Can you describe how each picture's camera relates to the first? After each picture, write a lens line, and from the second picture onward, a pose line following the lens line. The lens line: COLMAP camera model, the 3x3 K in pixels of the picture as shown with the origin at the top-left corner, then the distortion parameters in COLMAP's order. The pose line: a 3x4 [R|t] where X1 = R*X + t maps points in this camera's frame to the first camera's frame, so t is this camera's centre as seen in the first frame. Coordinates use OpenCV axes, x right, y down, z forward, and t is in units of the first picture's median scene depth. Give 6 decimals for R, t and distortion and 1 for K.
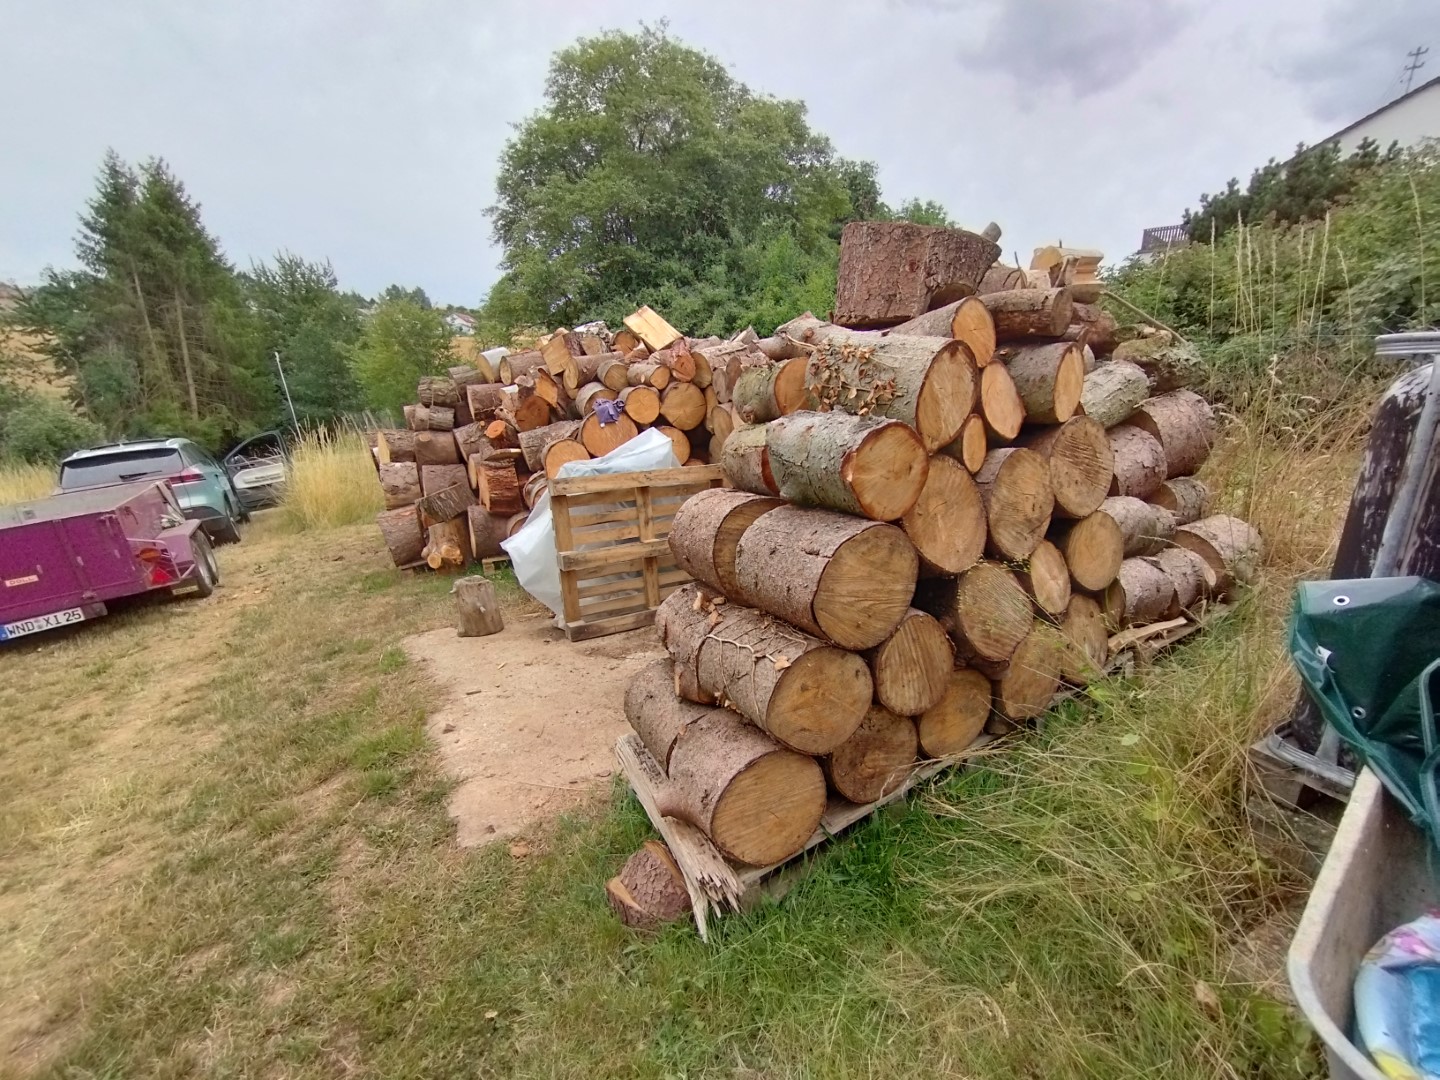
lens RADIAL K [[670.4, 0, 748.0], [0, 670.4, 569.4], [0, 0, 1]] dist [0.001600, -0.004483]
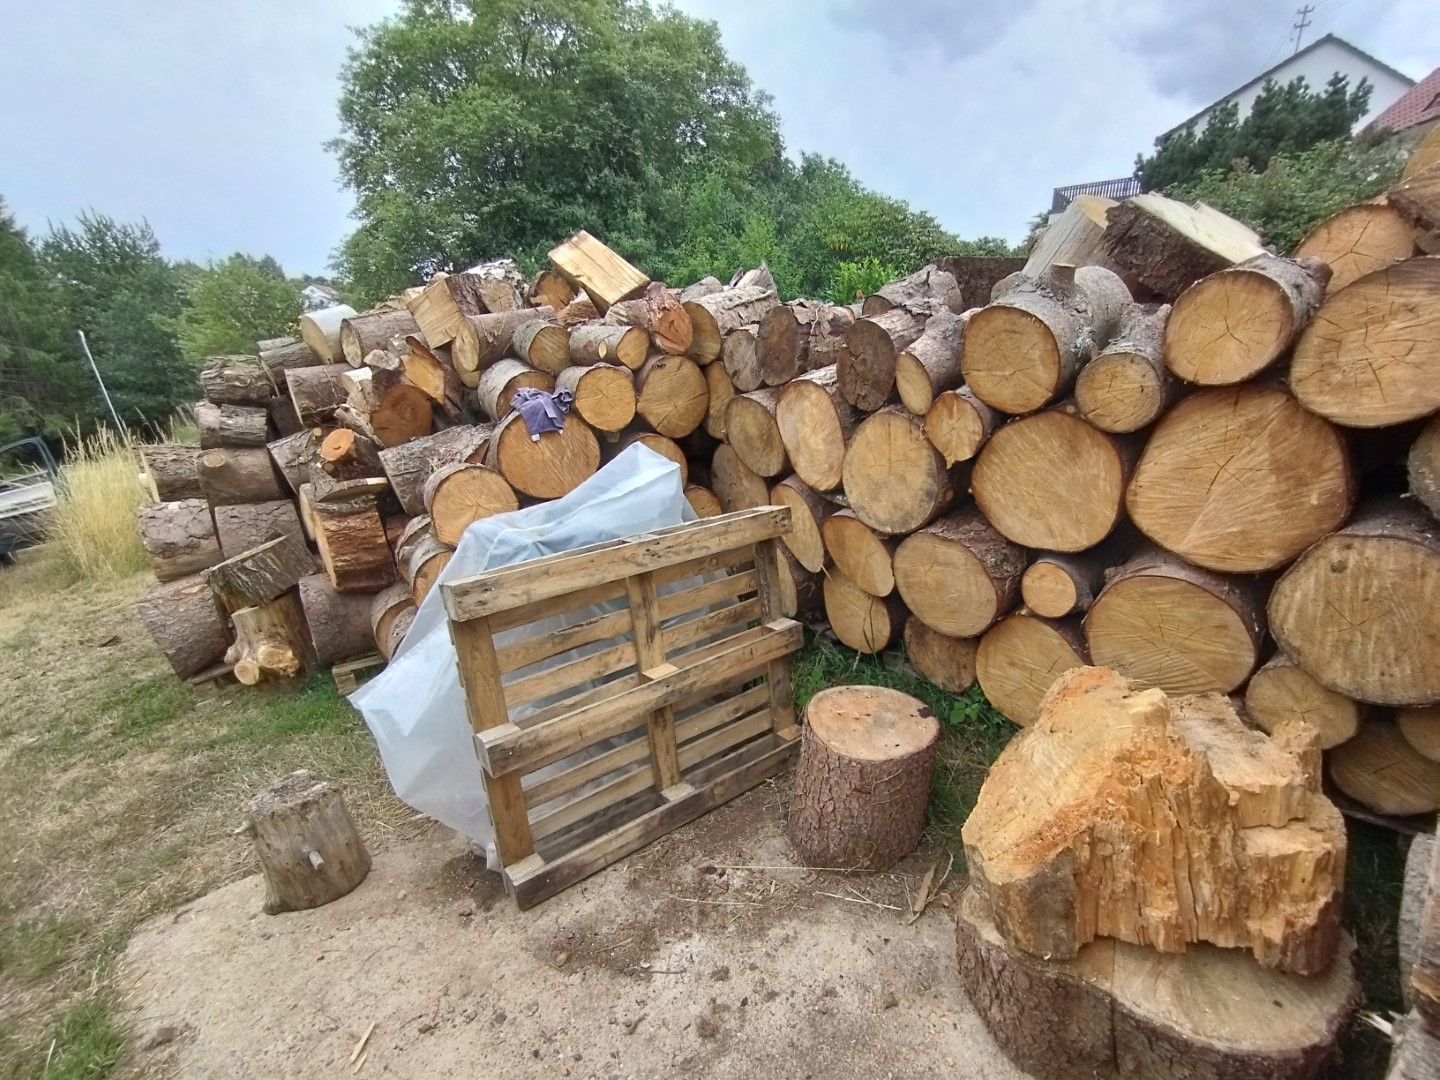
lens RADIAL K [[670.4, 0, 748.0], [0, 670.4, 569.4], [0, 0, 1]] dist [0.001600, -0.004483]
pose [[0.988846, -0.064884, 0.134067, -0.101540], [0.059567, 0.997285, 0.043306, -0.097788], [-0.136513, -0.034837, 0.990026, 0.346325]]
